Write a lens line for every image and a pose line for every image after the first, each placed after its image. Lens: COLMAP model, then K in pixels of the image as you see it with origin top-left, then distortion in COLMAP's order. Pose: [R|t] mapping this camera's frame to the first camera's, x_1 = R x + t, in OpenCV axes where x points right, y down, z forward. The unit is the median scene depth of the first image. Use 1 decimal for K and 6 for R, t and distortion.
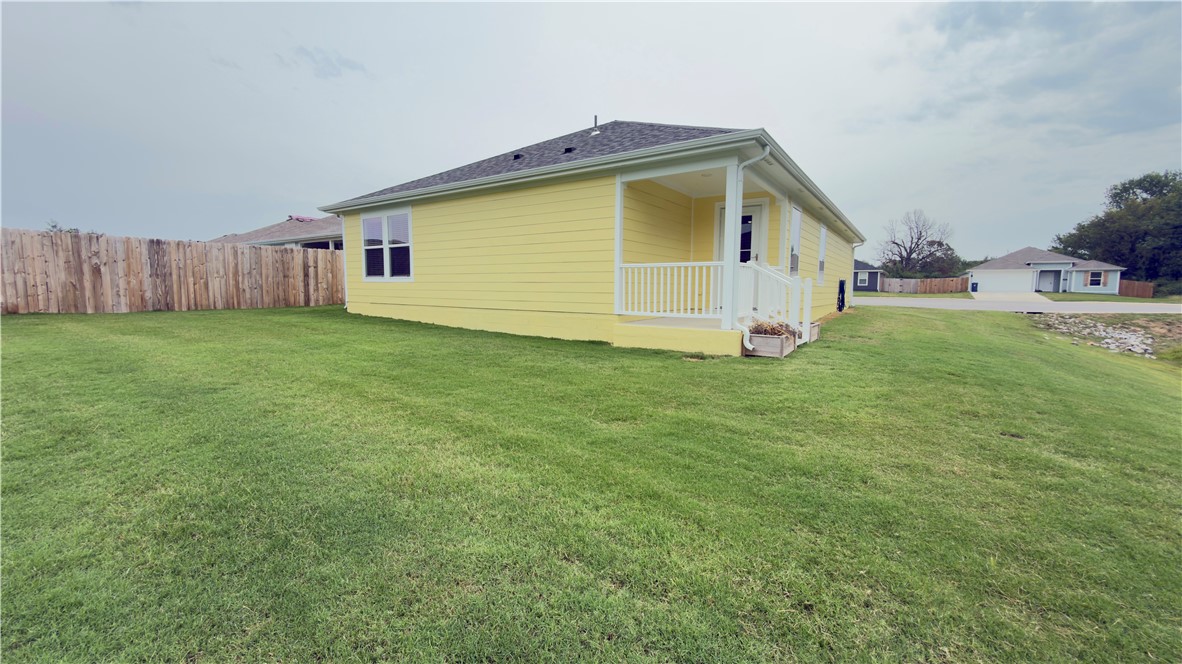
lens RADIAL K [[467.2, 0, 591.0], [0, 467.2, 332.0], [0, 0, 1]] dist [-0.000105, 0.000071]
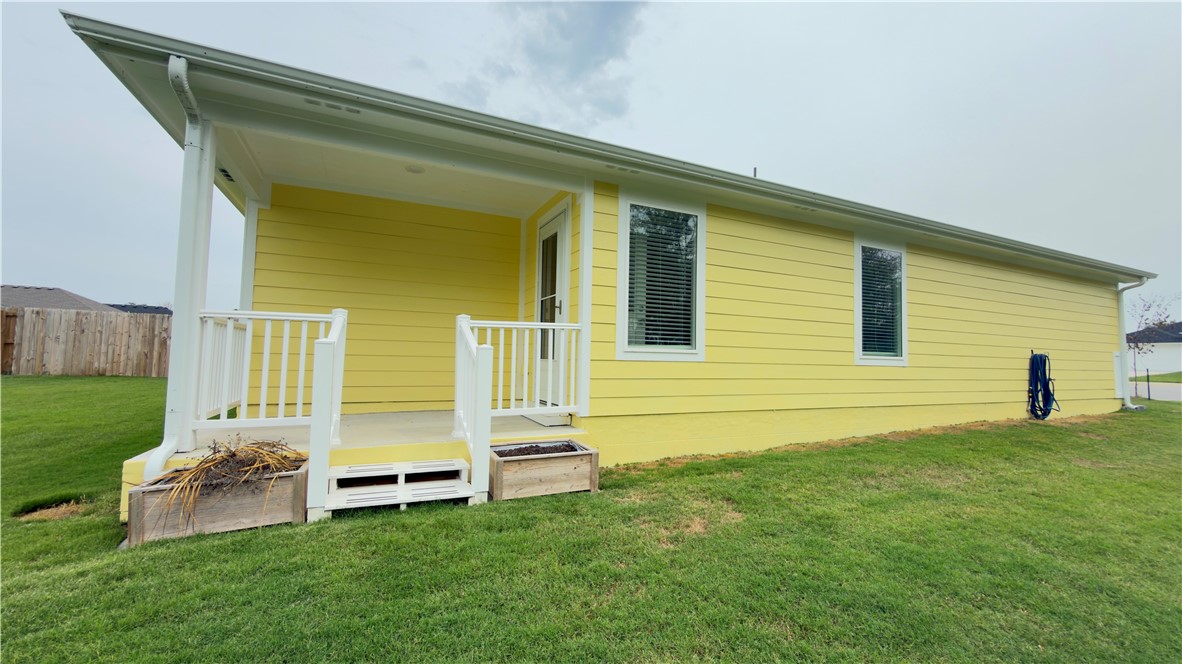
lens RADIAL K [[467.2, 0, 591.0], [0, 467.2, 332.0], [0, 0, 1]] dist [-0.000105, 0.000071]
pose [[0.866454, -0.018827, -0.498901, 0.580771], [-0.061731, 0.987581, -0.144478, -0.052664], [0.495426, 0.155981, 0.854531, 0.511923]]
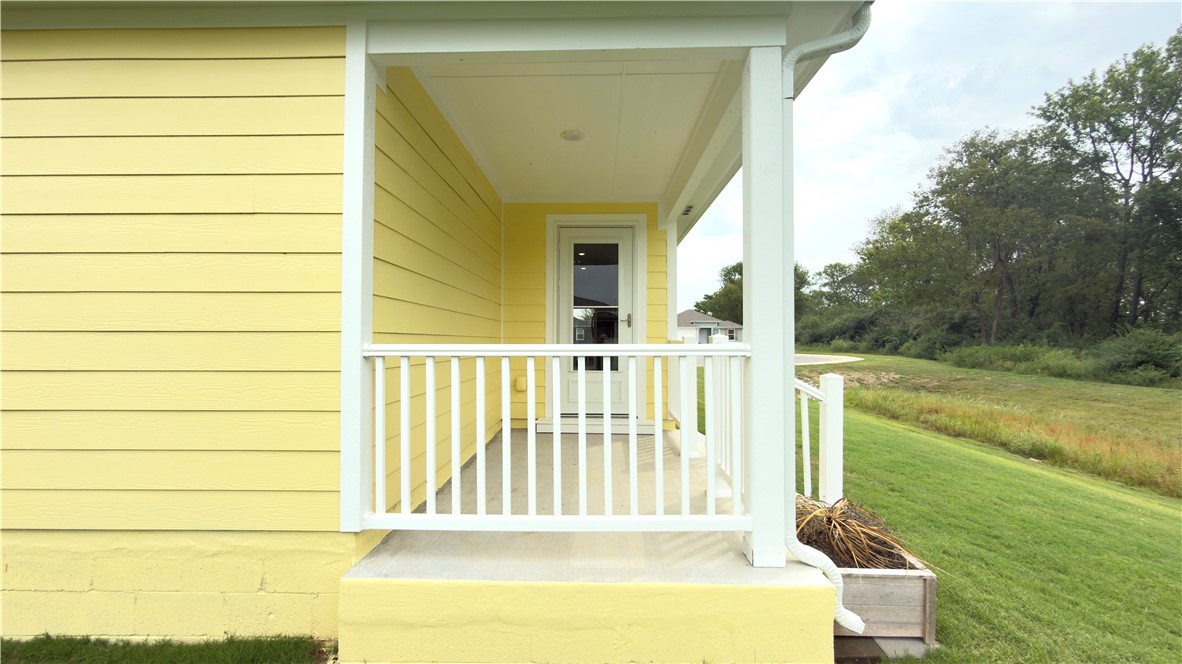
lens RADIAL K [[467.2, 0, 591.0], [0, 467.2, 332.0], [0, 0, 1]] dist [-0.000105, 0.000071]
pose [[0.835586, 0.002638, 0.549353, 0.017109], [0.059605, 0.993650, -0.095433, -0.087033], [-0.546116, 0.112487, 0.830123, 0.516054]]
